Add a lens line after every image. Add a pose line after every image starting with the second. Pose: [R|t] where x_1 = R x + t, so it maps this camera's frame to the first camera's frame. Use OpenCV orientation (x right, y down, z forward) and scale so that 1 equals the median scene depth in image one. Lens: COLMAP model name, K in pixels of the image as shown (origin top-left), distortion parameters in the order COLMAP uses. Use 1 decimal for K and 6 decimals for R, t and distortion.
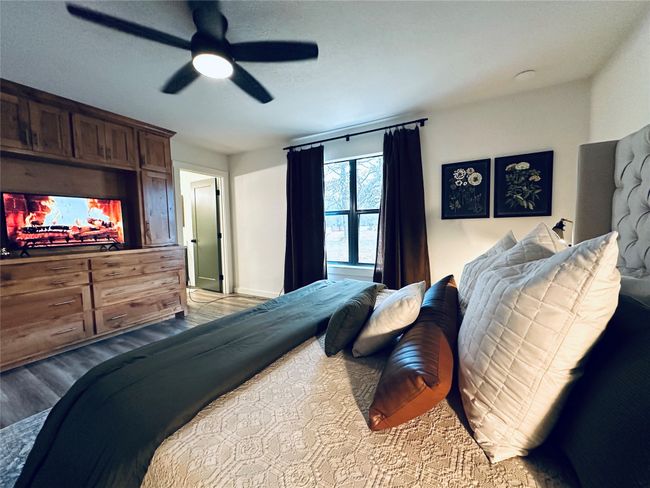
lens RADIAL K [[259.4, 0, 324.7], [0, 259.4, 244.7], [0, 0, 1]] dist [-0.003520, 0.000284]
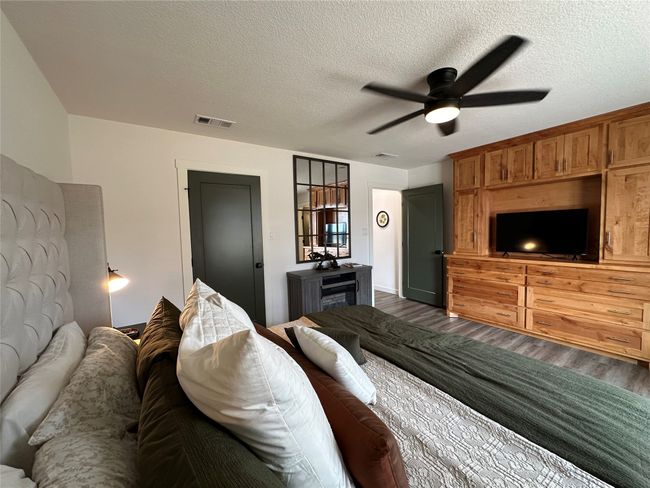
lens RADIAL K [[259.4, 0, 324.7], [0, 259.4, 244.7], [0, 0, 1]] dist [-0.003520, 0.000284]
pose [[-0.449108, 0.076569, -0.890190, 0.538782], [-0.034291, 0.994110, 0.102808, -0.122008], [0.892819, 0.076697, -0.443838, 0.667715]]
